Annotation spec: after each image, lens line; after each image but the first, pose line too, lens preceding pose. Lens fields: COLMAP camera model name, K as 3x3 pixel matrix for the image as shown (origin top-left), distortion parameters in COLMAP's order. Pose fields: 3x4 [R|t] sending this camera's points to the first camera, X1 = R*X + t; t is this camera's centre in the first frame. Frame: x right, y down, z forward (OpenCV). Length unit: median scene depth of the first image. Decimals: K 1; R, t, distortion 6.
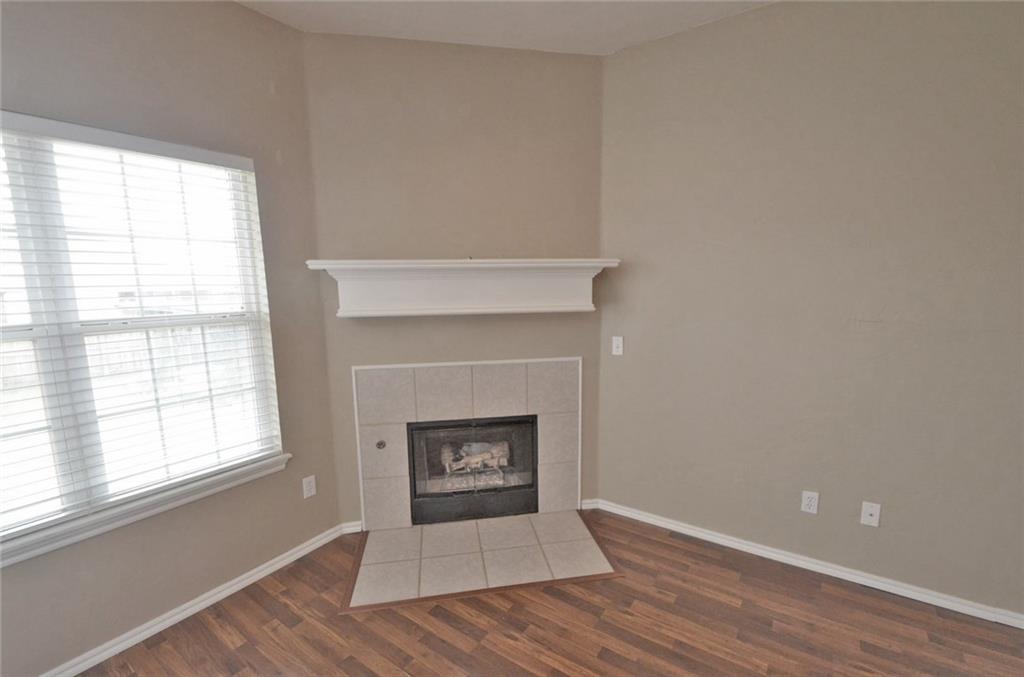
lens RADIAL K [[432.4, 0, 556.8], [0, 432.4, 342.7], [0, 0, 1]] dist [-0.090285, 0.014930]
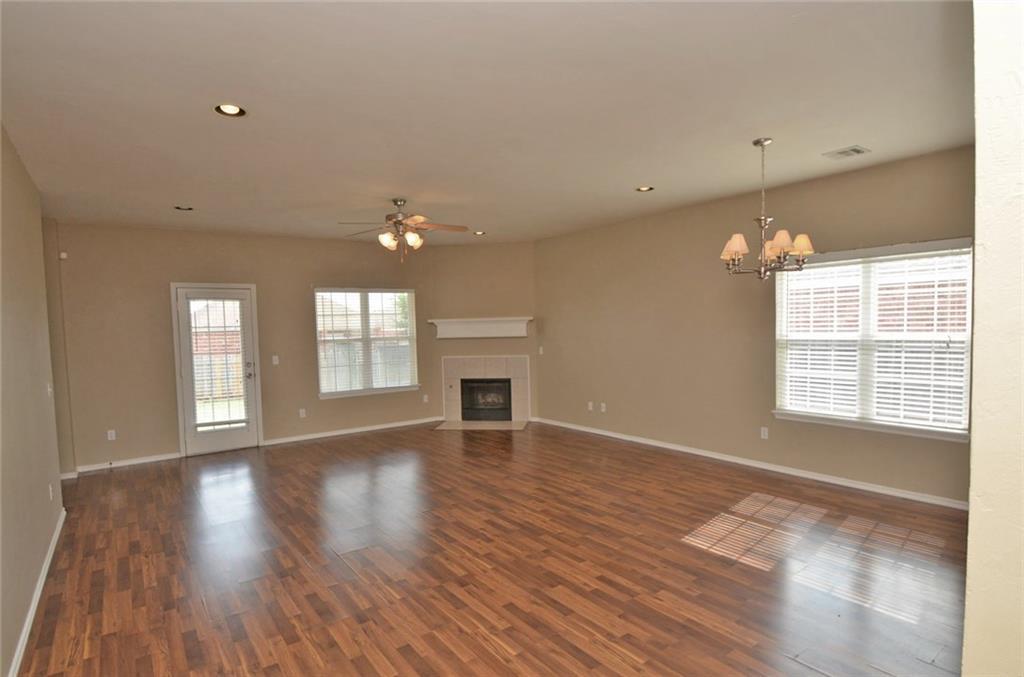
lens RADIAL K [[545.6, 0, 520.3], [0, 545.6, 350.3], [0, 0, 1]] dist [-0.027998, 0.000476]
pose [[0.925284, -0.005567, -0.379234, 1.271152], [-0.027260, 0.996330, -0.081136, 0.275050], [0.378294, 0.085412, 0.921737, -1.990976]]
